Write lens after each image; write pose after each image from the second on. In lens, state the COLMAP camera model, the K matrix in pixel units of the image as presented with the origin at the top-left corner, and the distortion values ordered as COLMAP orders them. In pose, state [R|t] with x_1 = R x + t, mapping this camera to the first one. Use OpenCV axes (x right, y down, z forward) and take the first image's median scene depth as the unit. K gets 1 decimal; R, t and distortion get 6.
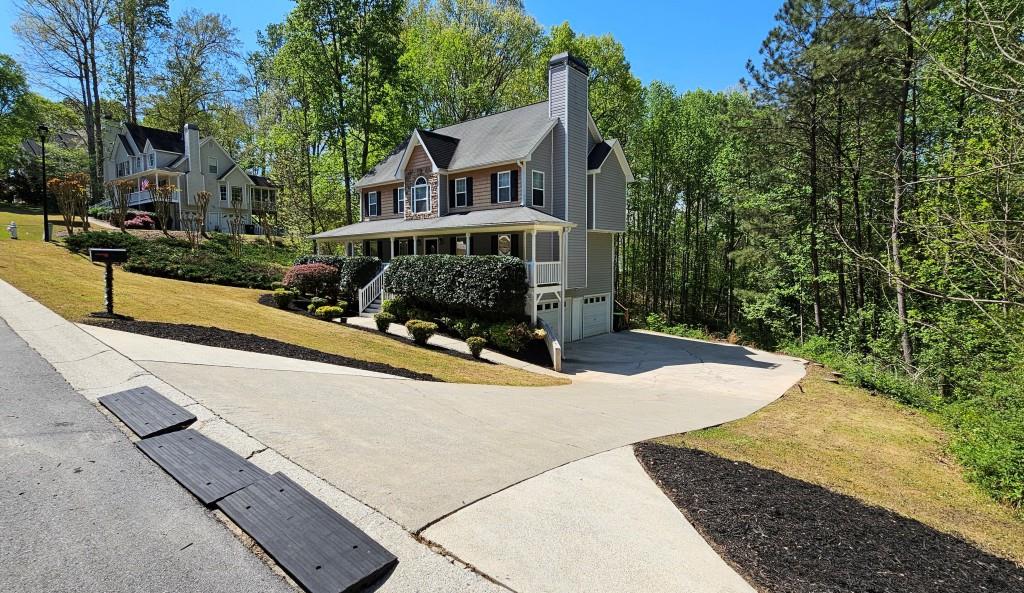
lens RADIAL K [[488.0, 0, 492.4], [0, 488.0, 292.8], [0, 0, 1]] dist [0.003726, -0.000794]
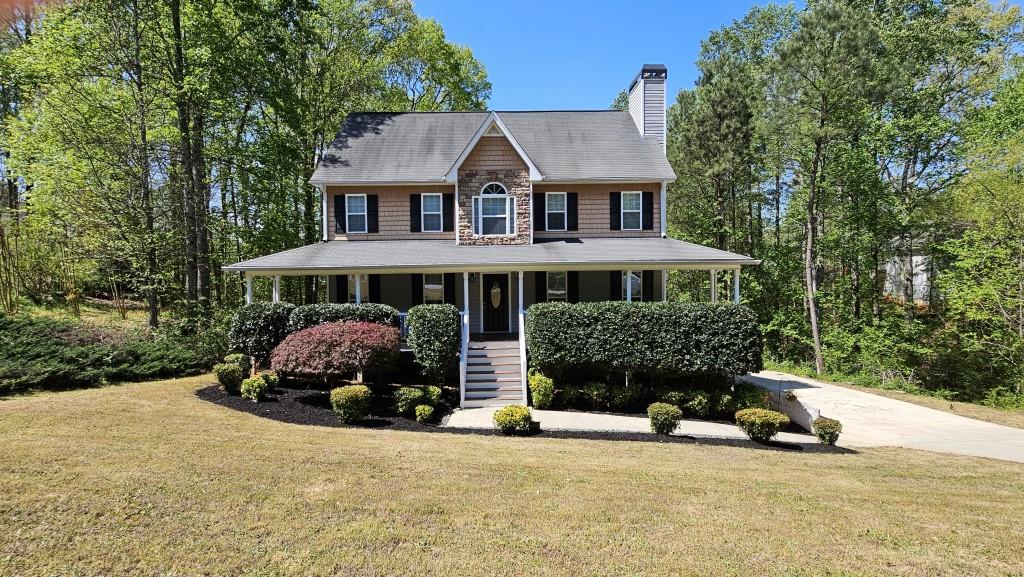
lens RADIAL K [[471.5, 0, 512.0], [0, 471.5, 288.5], [0, 0, 1]] dist [0.000075, 0.000880]
pose [[0.753068, -0.027931, 0.657349, -0.537432], [0.052232, 0.998483, -0.017411, -0.074842], [-0.655866, 0.047446, 0.753385, 0.474639]]
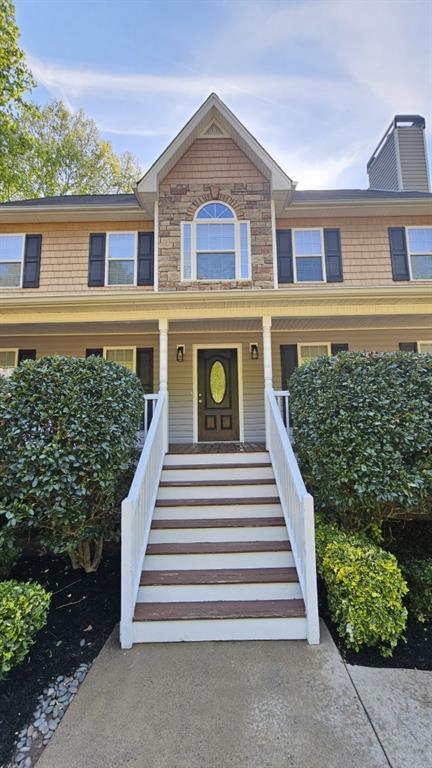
lens RADIAL K [[309.9, 0, 216.0], [0, 309.9, 384.0], [0, 0, 1]] dist [0.001625, -0.004973]
pose [[0.765437, 0.078125, 0.638751, -0.296044], [0.057127, 0.980435, -0.188373, -0.025341], [-0.640971, 0.180677, 0.745998, 0.785479]]
